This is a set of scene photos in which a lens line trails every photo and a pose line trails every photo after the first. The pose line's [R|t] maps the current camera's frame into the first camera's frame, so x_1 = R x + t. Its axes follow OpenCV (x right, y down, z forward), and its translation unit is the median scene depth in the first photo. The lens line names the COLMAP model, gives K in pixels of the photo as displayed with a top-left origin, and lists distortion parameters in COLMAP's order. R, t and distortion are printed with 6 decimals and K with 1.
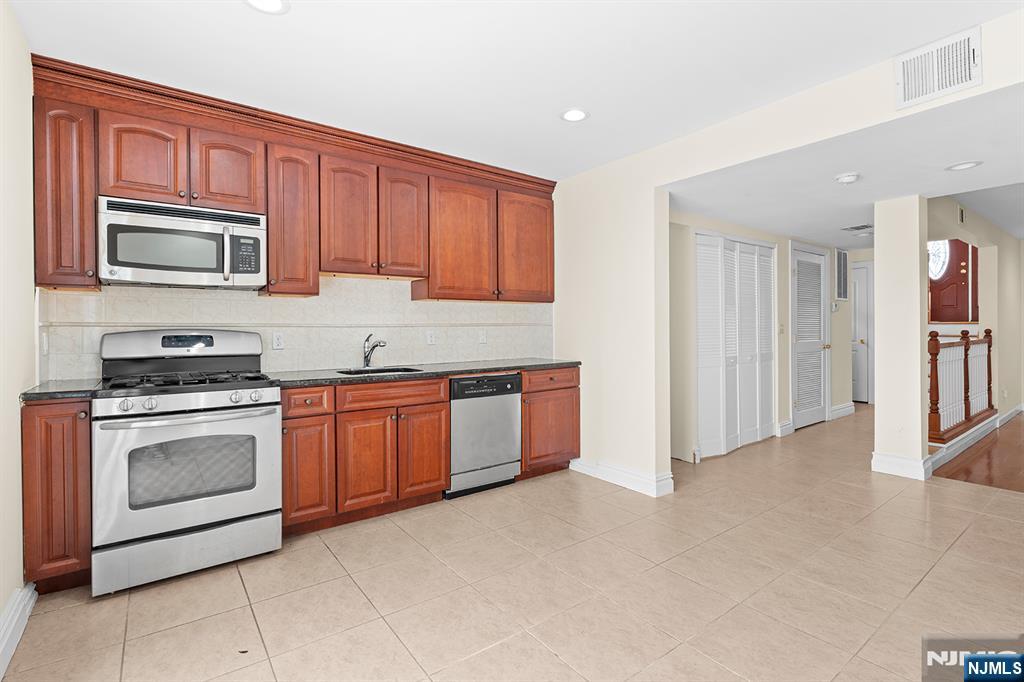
lens RADIAL K [[461.5, 0, 531.0], [0, 461.5, 327.5], [0, 0, 1]] dist [-0.014633, 0.002486]
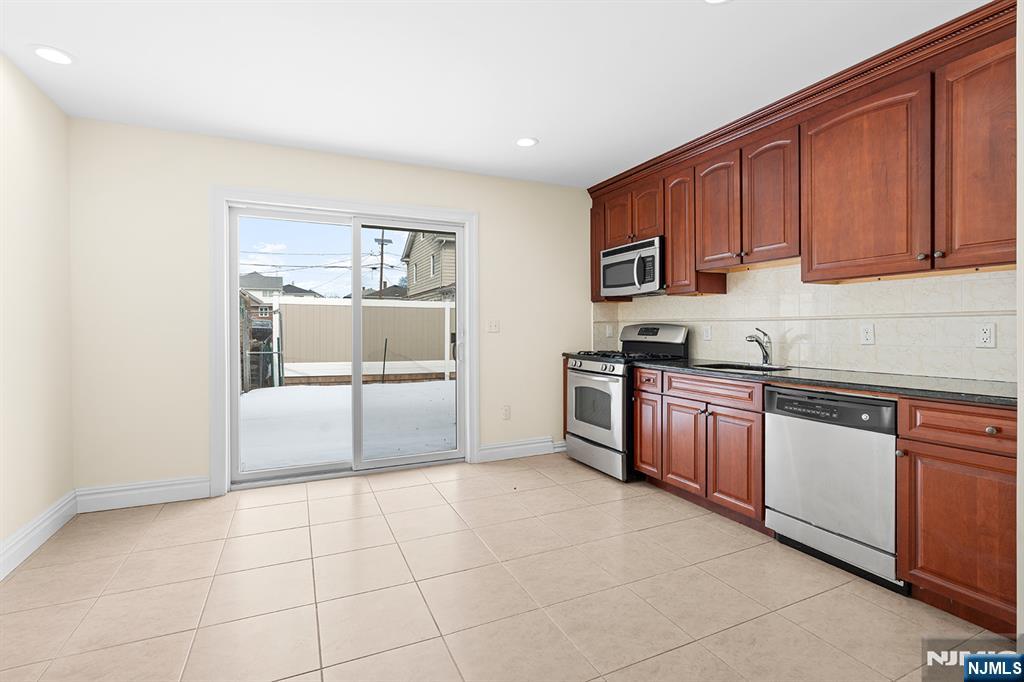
lens RADIAL K [[461.5, 0, 510.4], [0, 461.5, 334.6], [0, 0, 1]] dist [-0.014633, 0.002486]
pose [[-0.204786, 0.019355, -0.978615, 0.894054], [0.002988, 0.999812, 0.019149, 0.010480], [0.978802, 0.000997, -0.204806, 0.959790]]
